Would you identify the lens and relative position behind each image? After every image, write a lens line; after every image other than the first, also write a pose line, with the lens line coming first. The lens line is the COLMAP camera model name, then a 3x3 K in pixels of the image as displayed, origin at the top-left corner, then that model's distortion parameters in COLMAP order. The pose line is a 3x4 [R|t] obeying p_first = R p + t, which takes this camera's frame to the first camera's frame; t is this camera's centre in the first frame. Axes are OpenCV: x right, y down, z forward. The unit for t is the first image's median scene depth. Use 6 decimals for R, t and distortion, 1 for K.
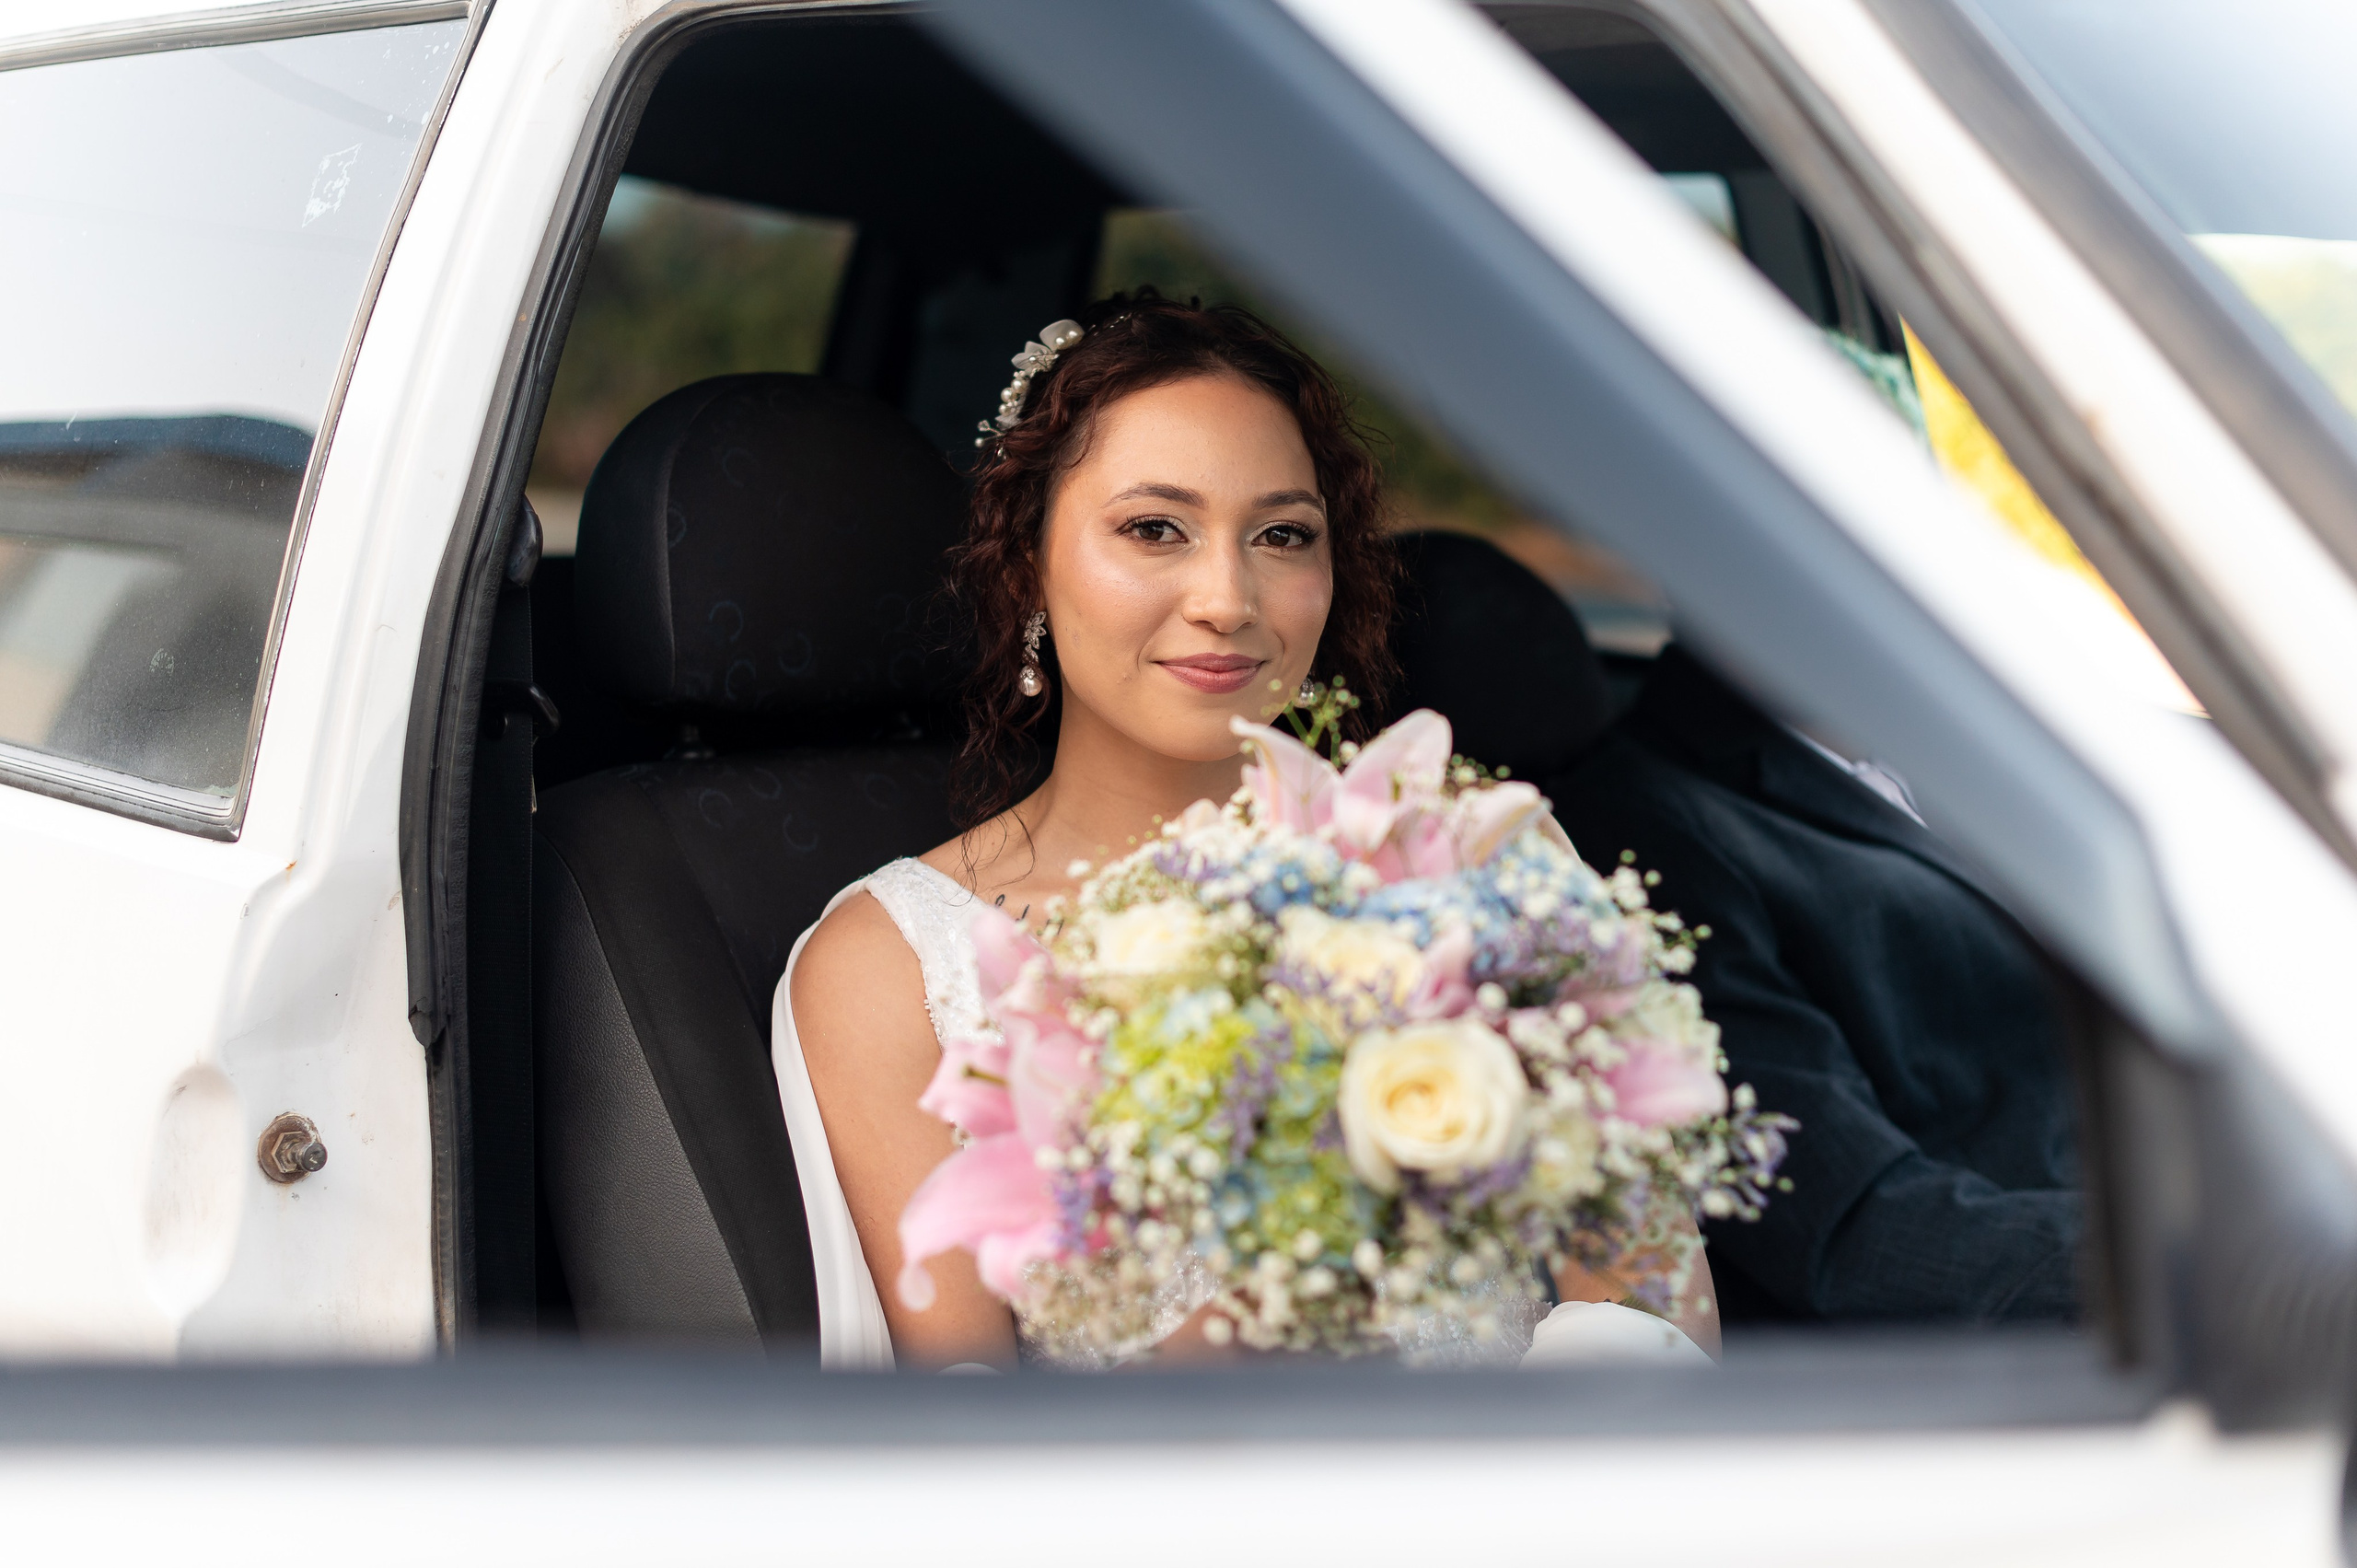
lens RADIAL K [[3487.5, 0, 1178.5], [0, 3487.5, 784.0], [0, 0, 1]] dist [-0.124801, 1.225714]
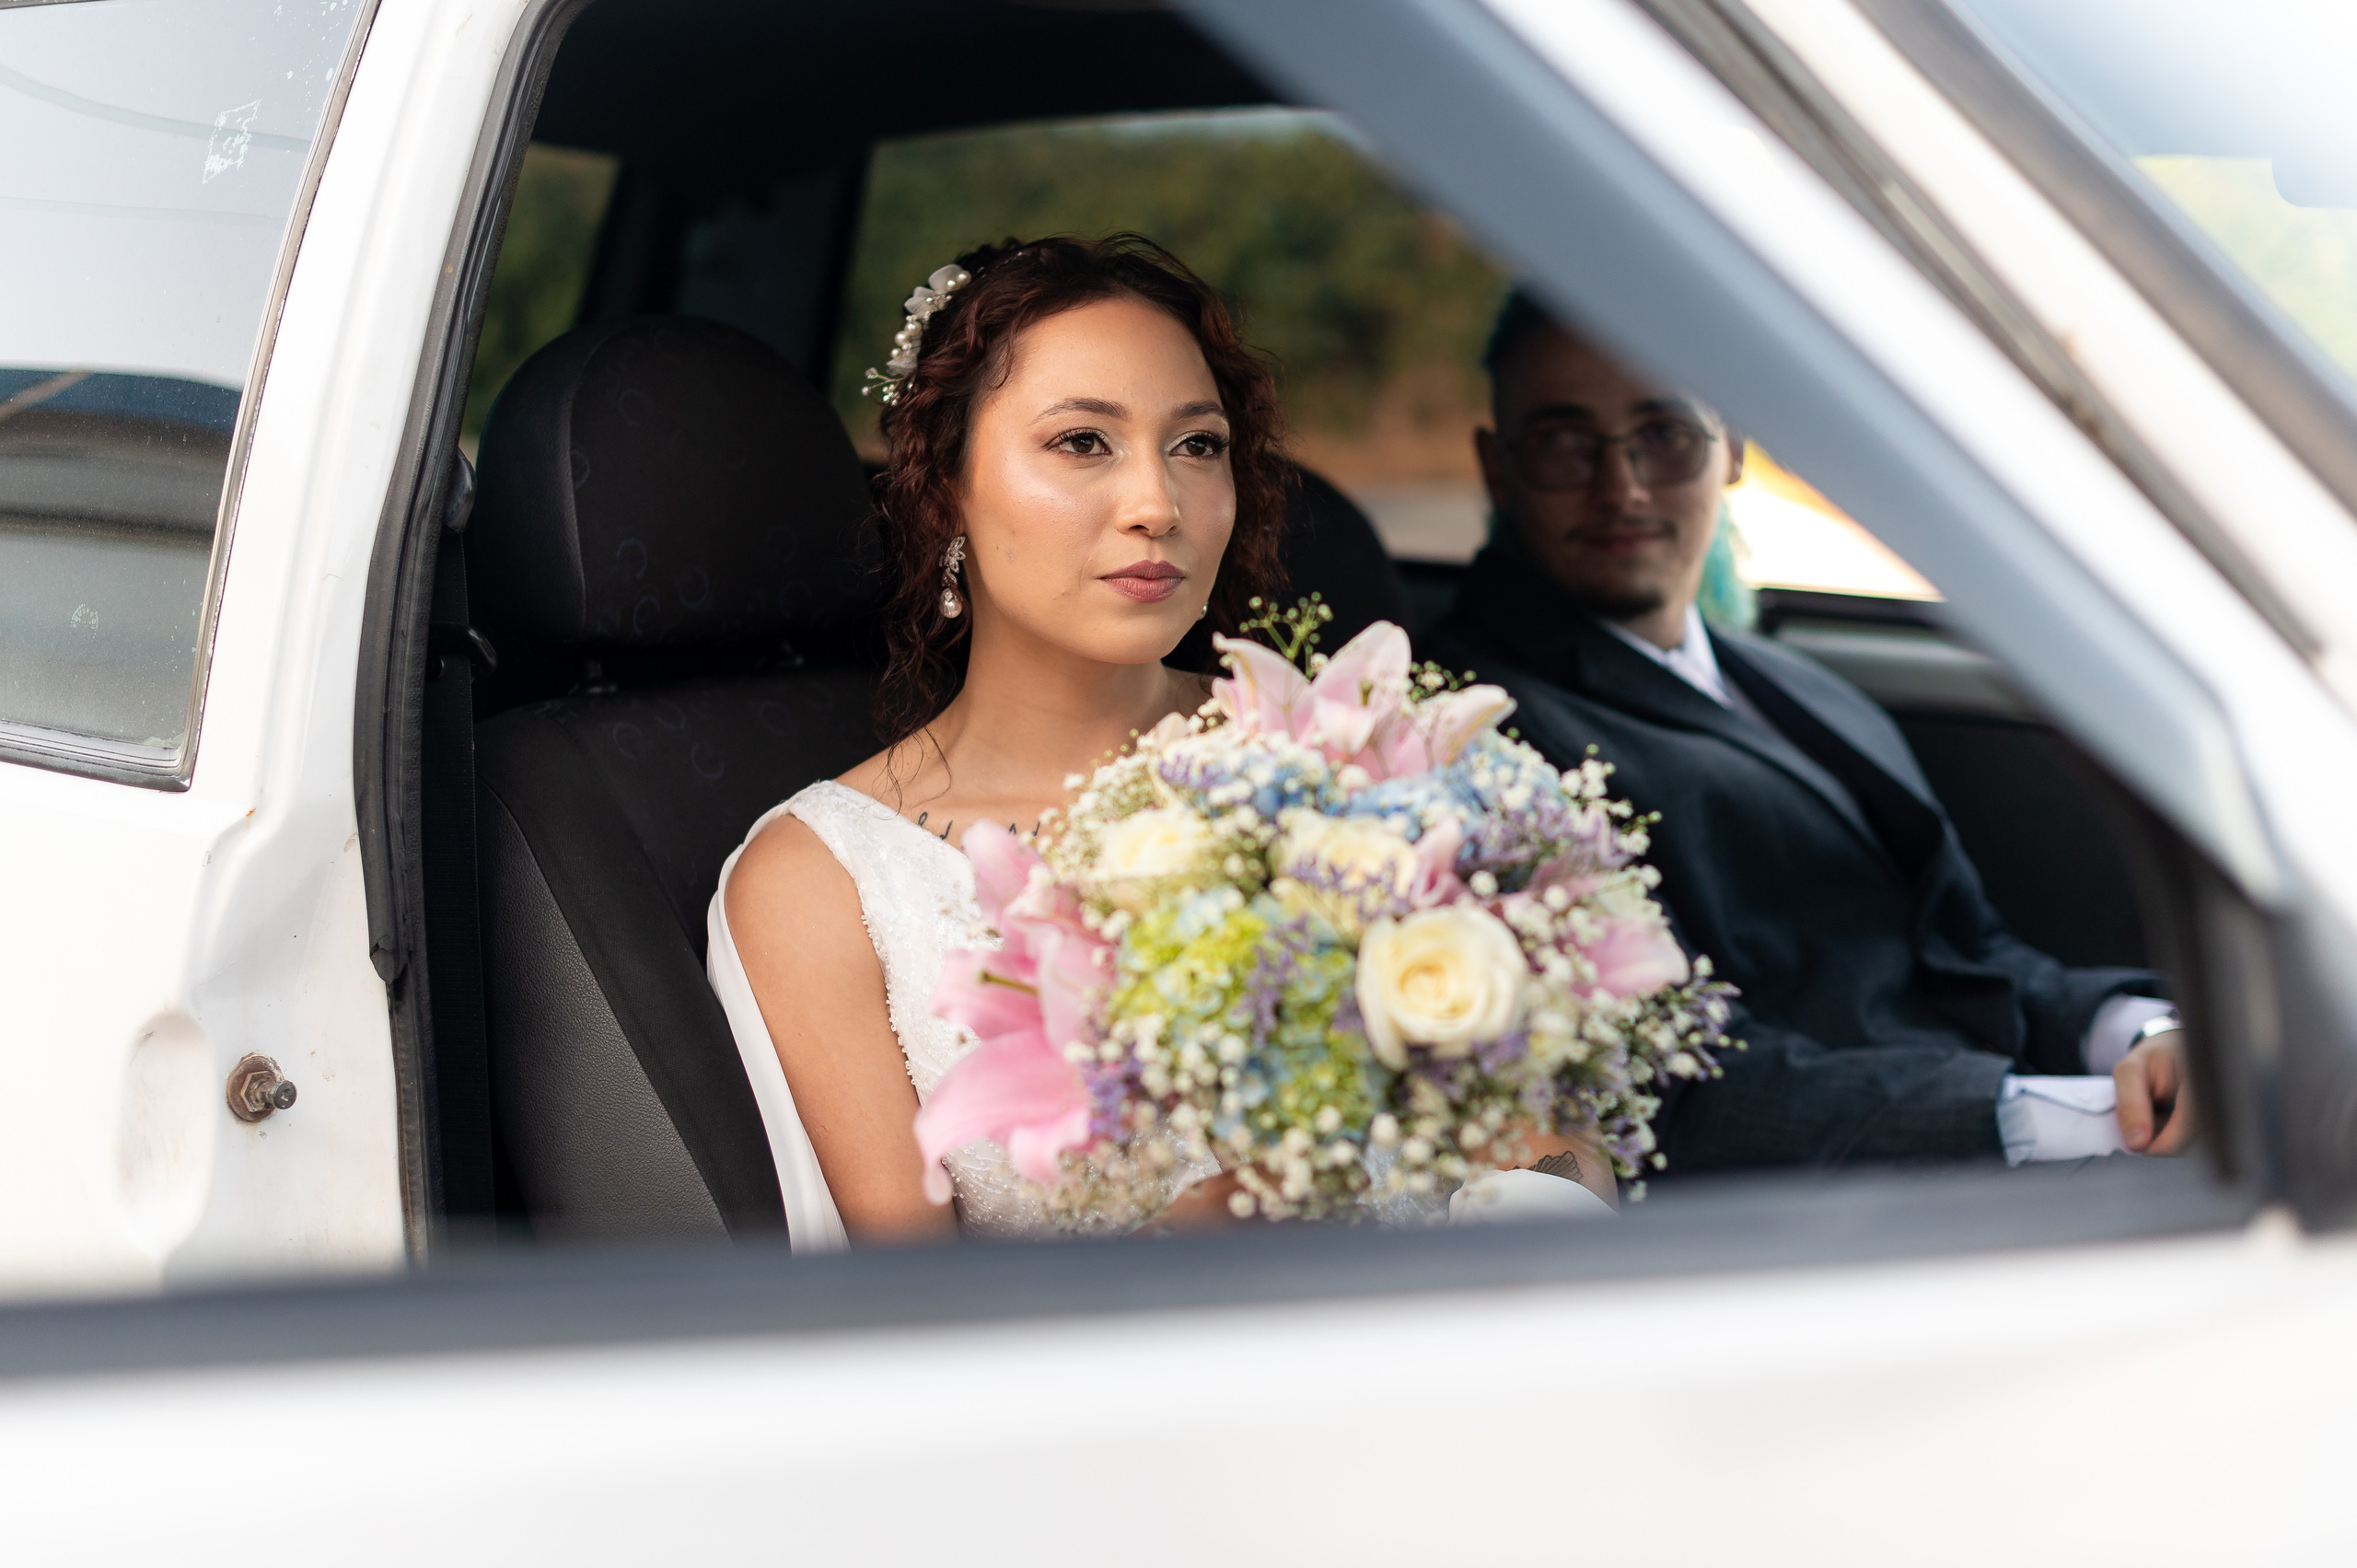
lens RADIAL K [[3525.9, 0, 1178.5], [0, 3525.9, 784.0], [0, 0, 1]] dist [0.001140, 0.142994]
pose [[0.992902, -0.041384, 0.111506, -0.115693], [0.038589, 0.998887, 0.027110, -0.002927], [-0.112504, -0.022615, 0.993394, -0.072867]]
